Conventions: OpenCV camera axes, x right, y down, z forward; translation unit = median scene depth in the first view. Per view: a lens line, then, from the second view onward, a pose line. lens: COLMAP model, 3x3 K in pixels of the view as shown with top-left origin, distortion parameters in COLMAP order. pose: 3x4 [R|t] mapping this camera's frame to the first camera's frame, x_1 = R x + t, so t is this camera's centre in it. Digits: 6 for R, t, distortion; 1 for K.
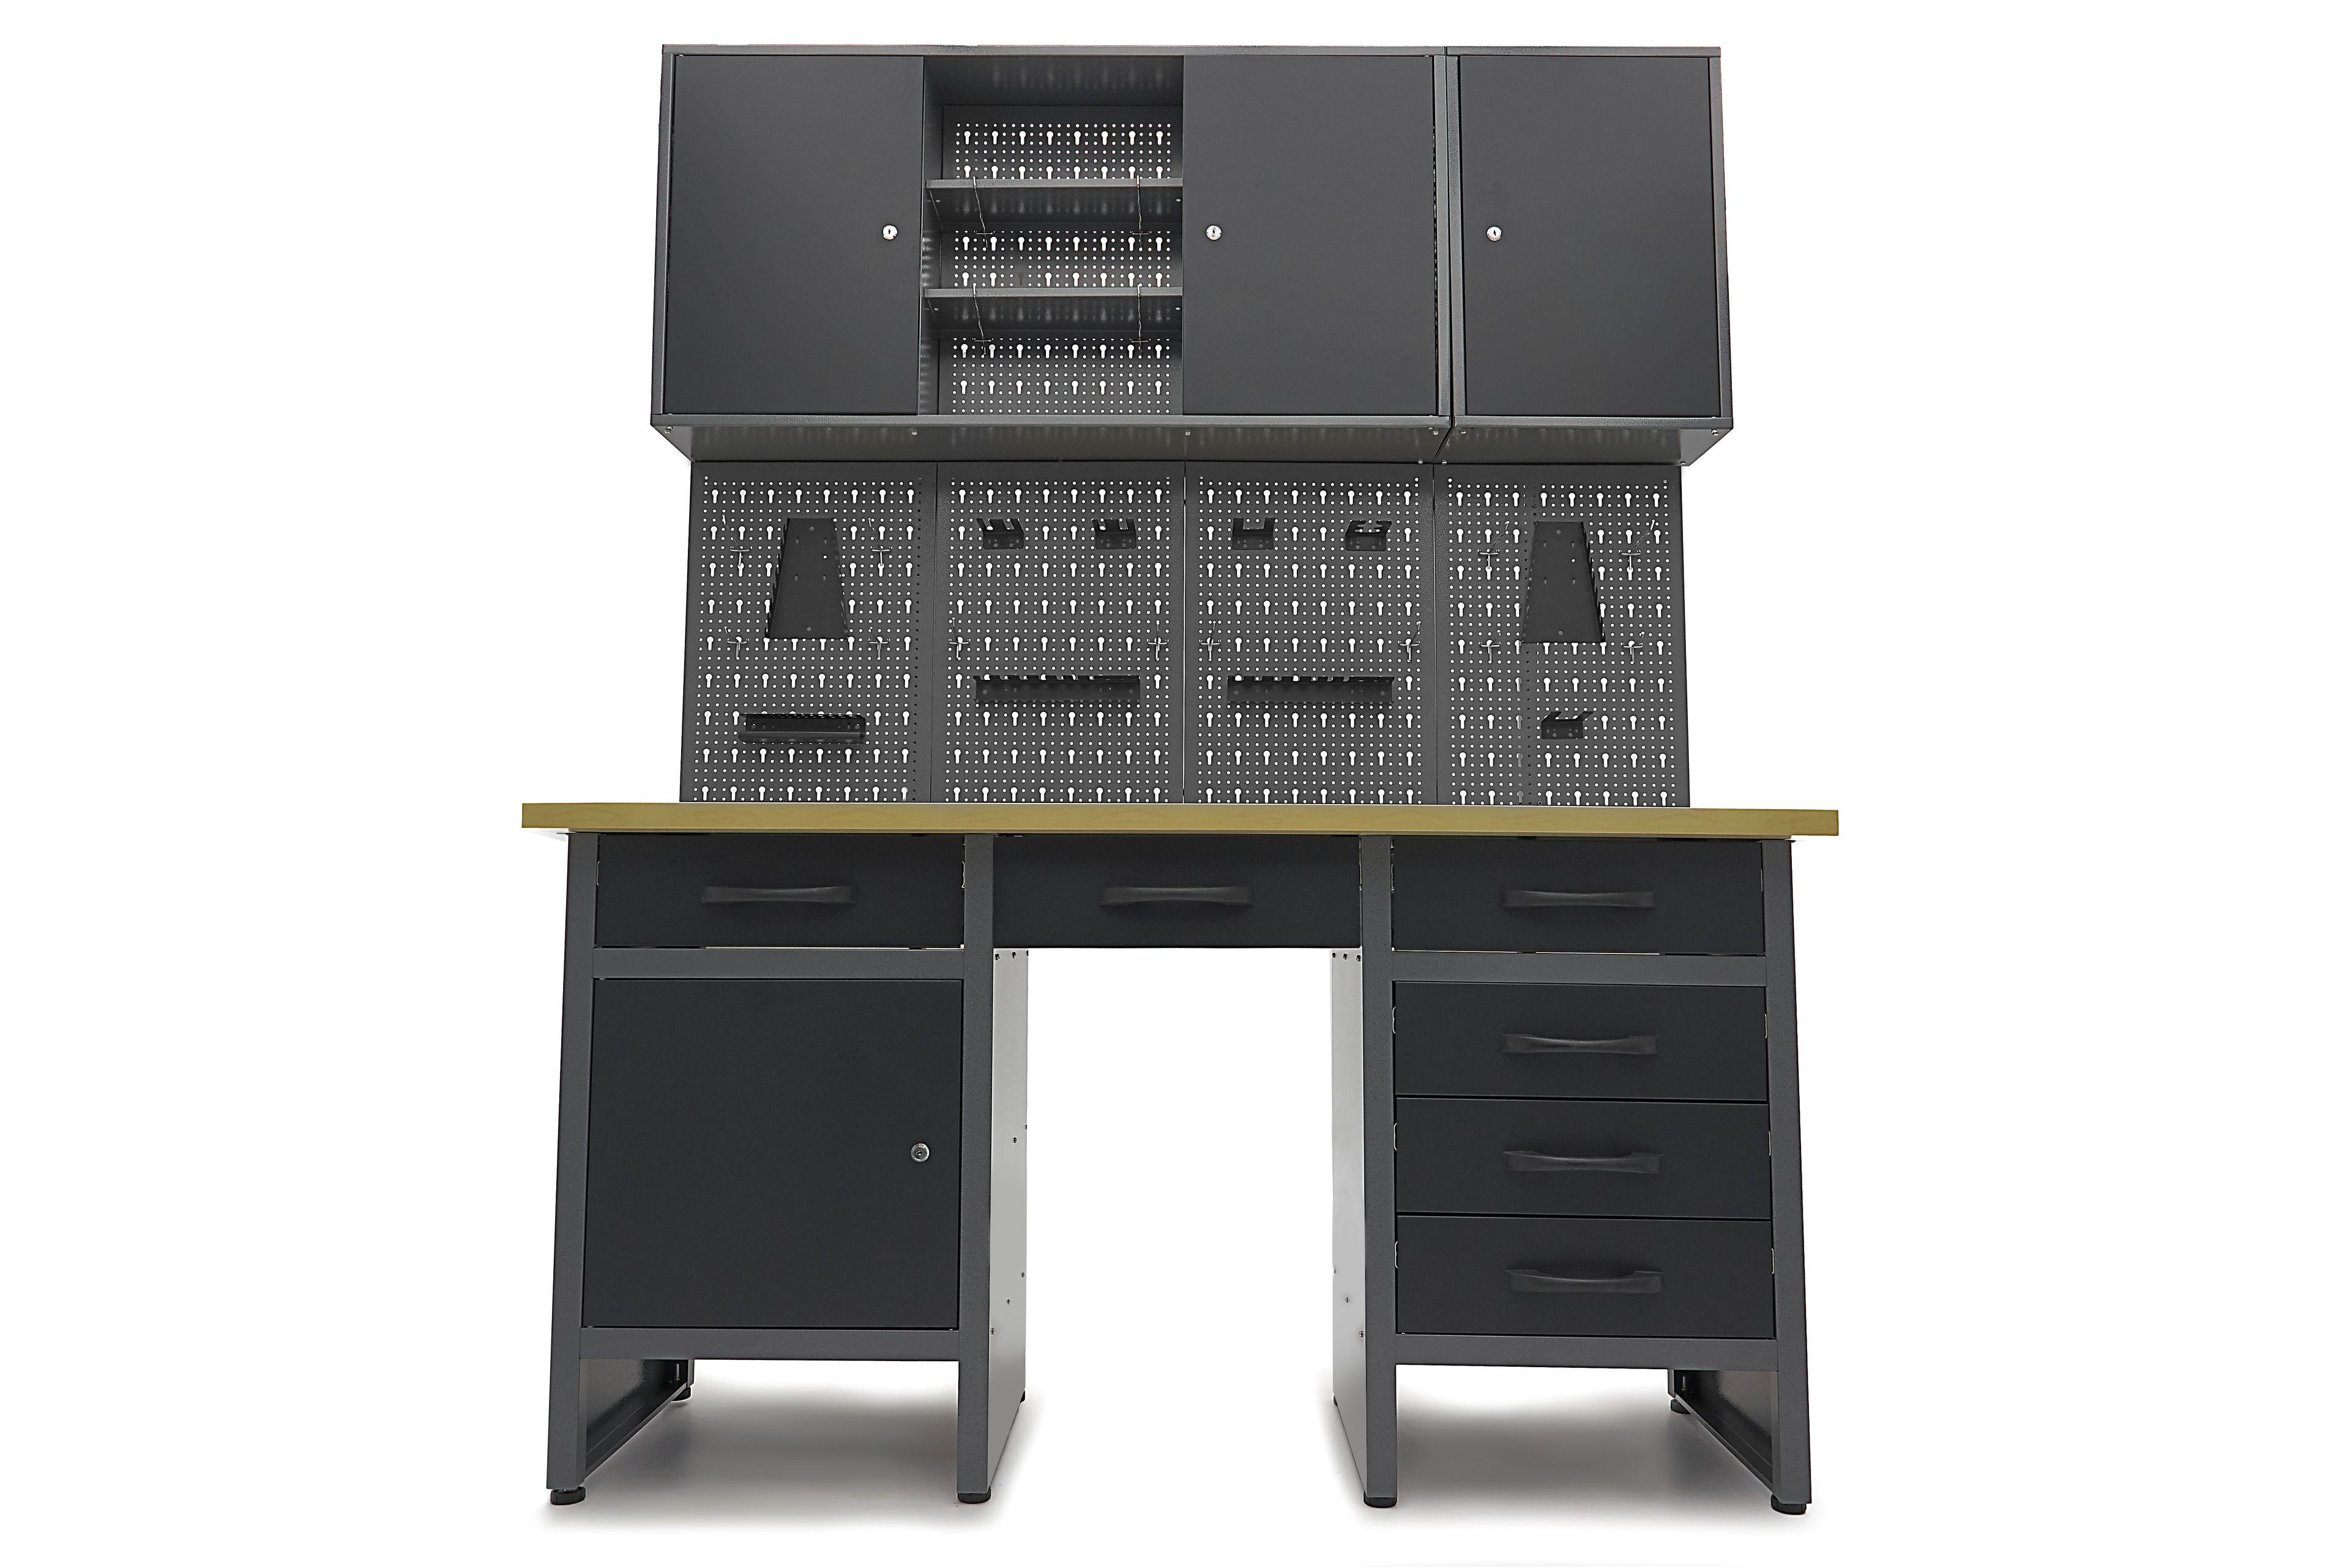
lens RADIAL K [[1609.3, 0, 1190.5], [0, 1609.3, 805.5], [0, 0, 1]] dist [0.006454, 0.003949]
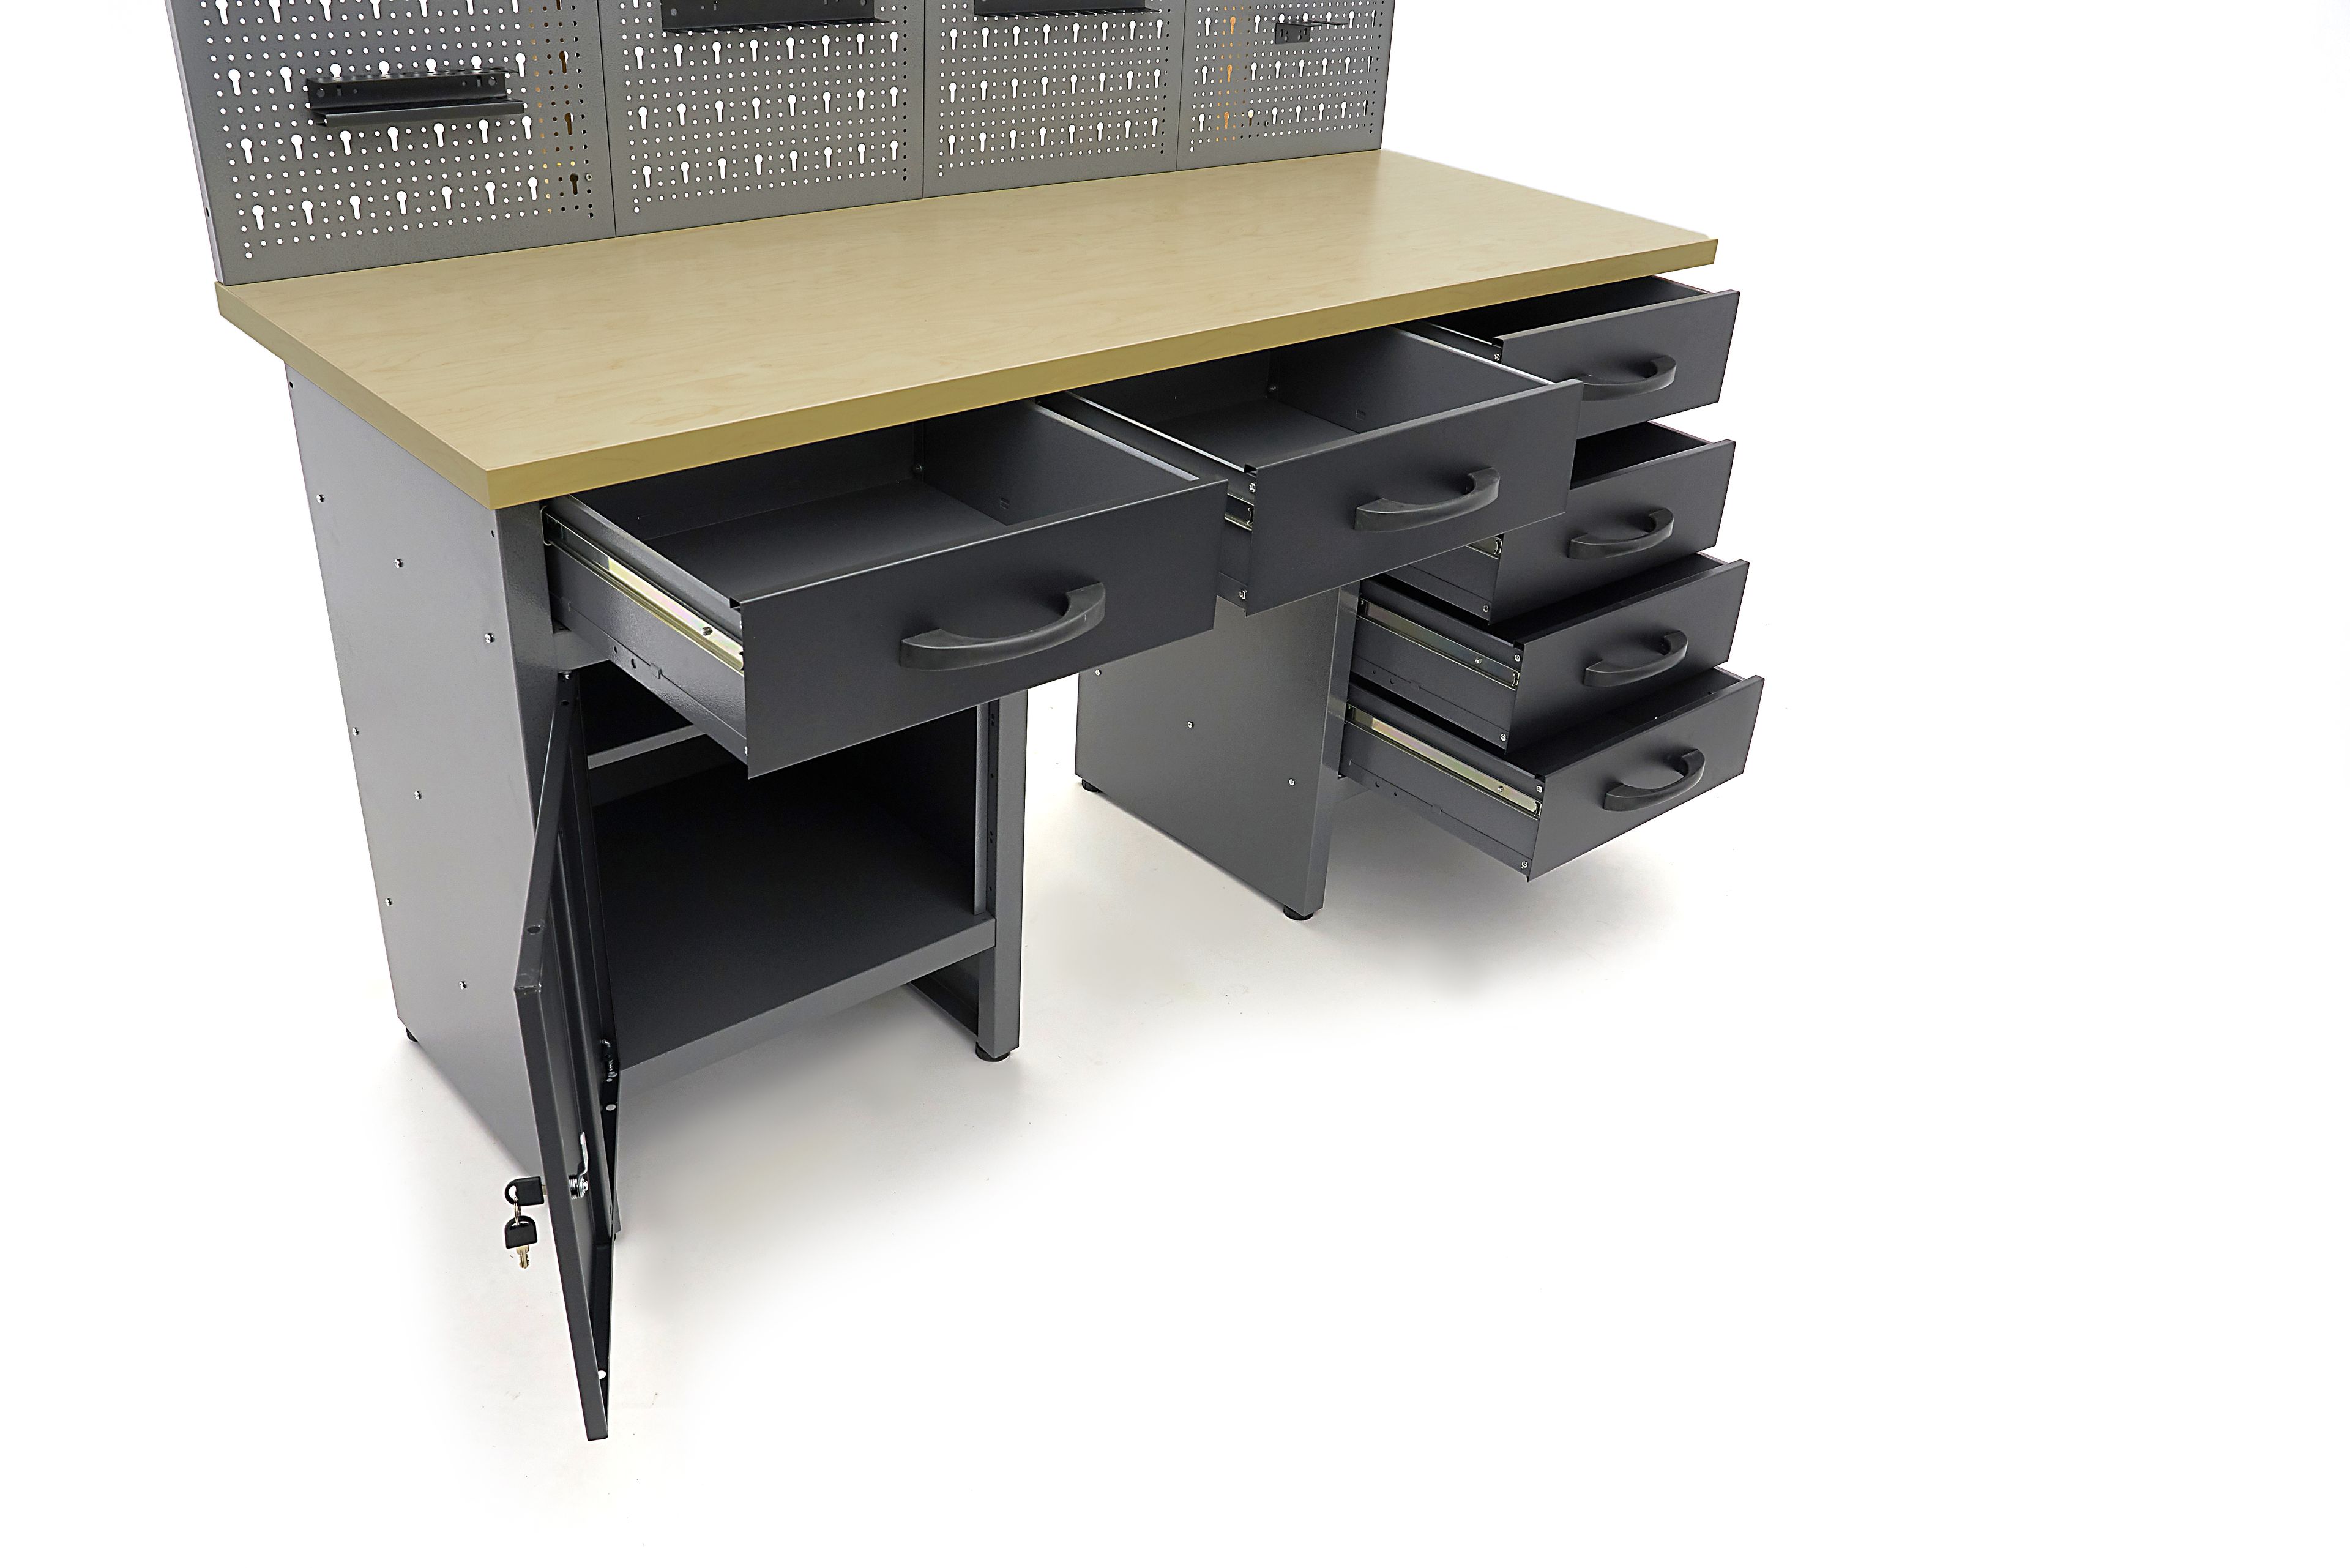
lens RADIAL K [[1887.6, 0, 1202.1], [0, 1887.6, 804.8], [0, 0, 1]] dist [-0.060172, 0.046358]
pose [[0.732614, -0.299426, 0.611245, -0.528777], [-0.124128, 0.824204, 0.552522, -0.249681], [-0.669230, -0.480658, 0.566656, 0.275019]]
